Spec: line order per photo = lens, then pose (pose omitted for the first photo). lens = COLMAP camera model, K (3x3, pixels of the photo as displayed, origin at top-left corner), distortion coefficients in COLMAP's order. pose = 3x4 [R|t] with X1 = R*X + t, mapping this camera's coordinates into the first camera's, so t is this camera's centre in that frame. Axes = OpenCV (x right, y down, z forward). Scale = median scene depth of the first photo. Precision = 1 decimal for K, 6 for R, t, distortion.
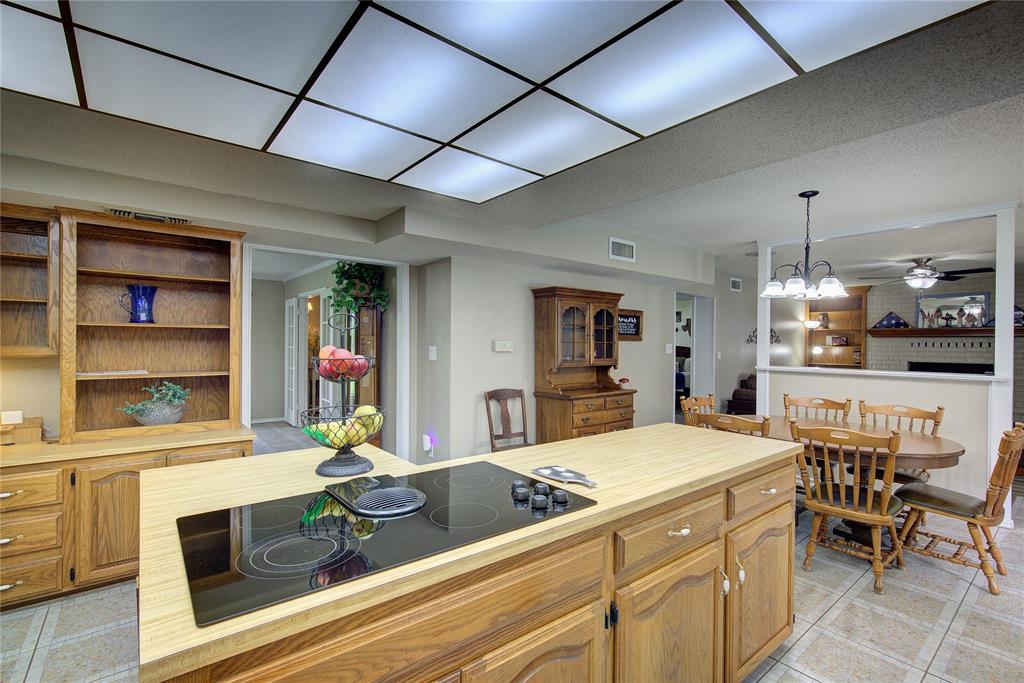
lens RADIAL K [[465.8, 0, 512.8], [0, 465.8, 346.9], [0, 0, 1]] dist [-0.000440, 0.001700]
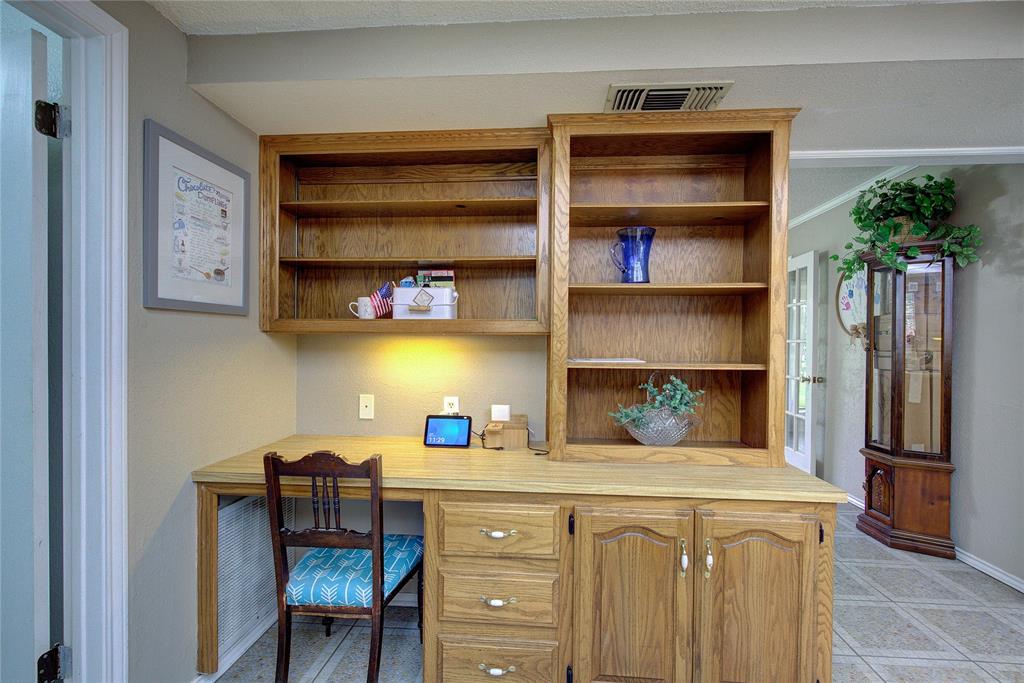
lens RADIAL K [[465.8, 0, 513.4], [0, 465.8, 344.0], [0, 0, 1]] dist [-0.000440, 0.001700]
pose [[0.724217, -0.000077, -0.689572, -0.508618], [-0.008535, 0.999922, -0.009075, 0.041855], [0.689520, 0.012458, 0.724160, 0.438420]]
